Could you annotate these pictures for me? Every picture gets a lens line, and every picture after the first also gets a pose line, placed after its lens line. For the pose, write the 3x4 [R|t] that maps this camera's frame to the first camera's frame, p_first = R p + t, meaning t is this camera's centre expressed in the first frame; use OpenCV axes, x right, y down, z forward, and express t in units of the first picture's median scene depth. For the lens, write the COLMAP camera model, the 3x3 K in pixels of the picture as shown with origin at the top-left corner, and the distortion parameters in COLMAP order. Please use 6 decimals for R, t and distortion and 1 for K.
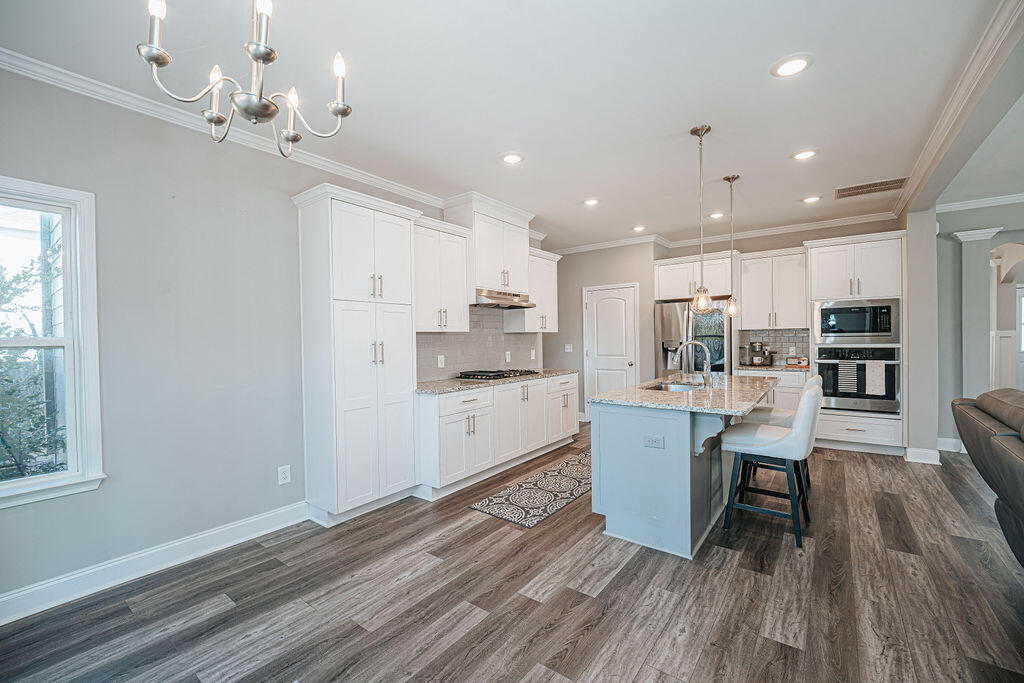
lens RADIAL K [[430.6, 0, 509.6], [0, 430.6, 343.3], [0, 0, 1]] dist [0.014069, -0.015214]
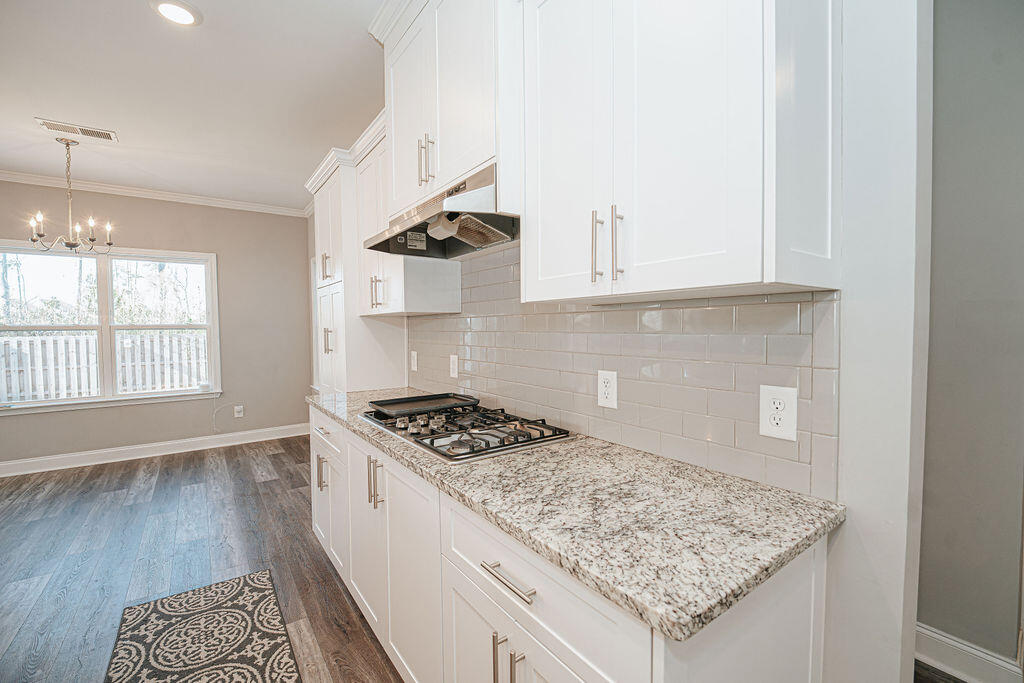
lens RADIAL K [[430.6, 0, 509.6], [0, 430.6, 343.3], [0, 0, 1]] dist [0.014069, -0.015214]
pose [[-0.303651, 0.067494, -0.950390, 0.423287], [0.027657, 0.997692, 0.062017, -0.021536], [0.952382, -0.007454, -0.304817, 1.564720]]
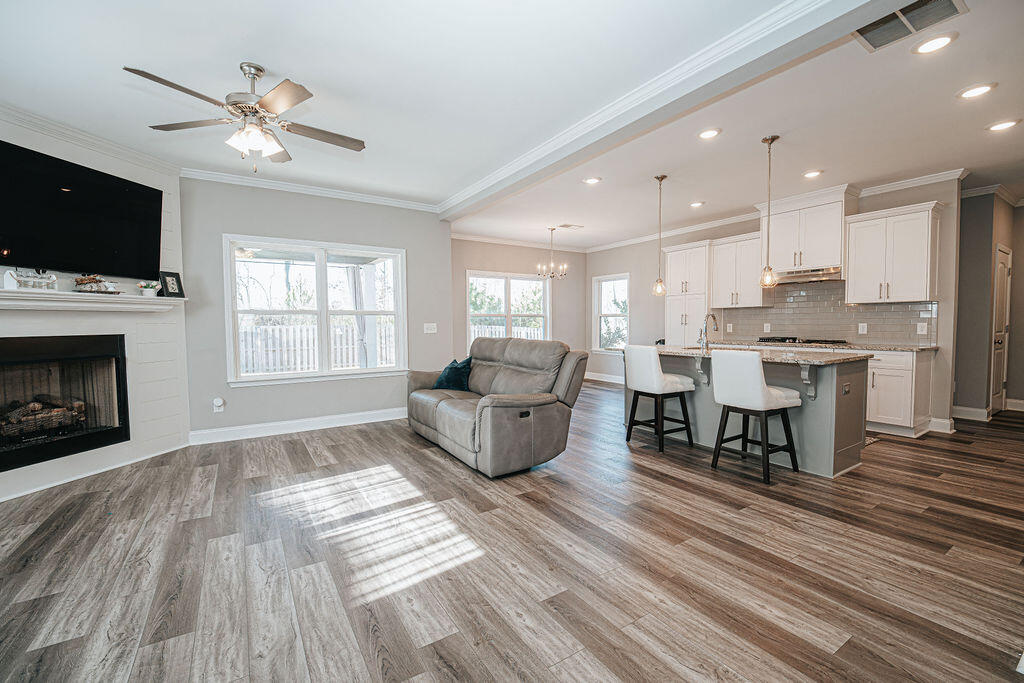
lens RADIAL K [[430.6, 0, 509.6], [0, 430.6, 343.3], [0, 0, 1]] dist [0.014069, -0.015214]
pose [[-0.373012, 0.071560, -0.925063, 1.851805], [0.026020, 0.997436, 0.066666, -0.025908], [0.927462, 0.000797, -0.373917, 0.937635]]
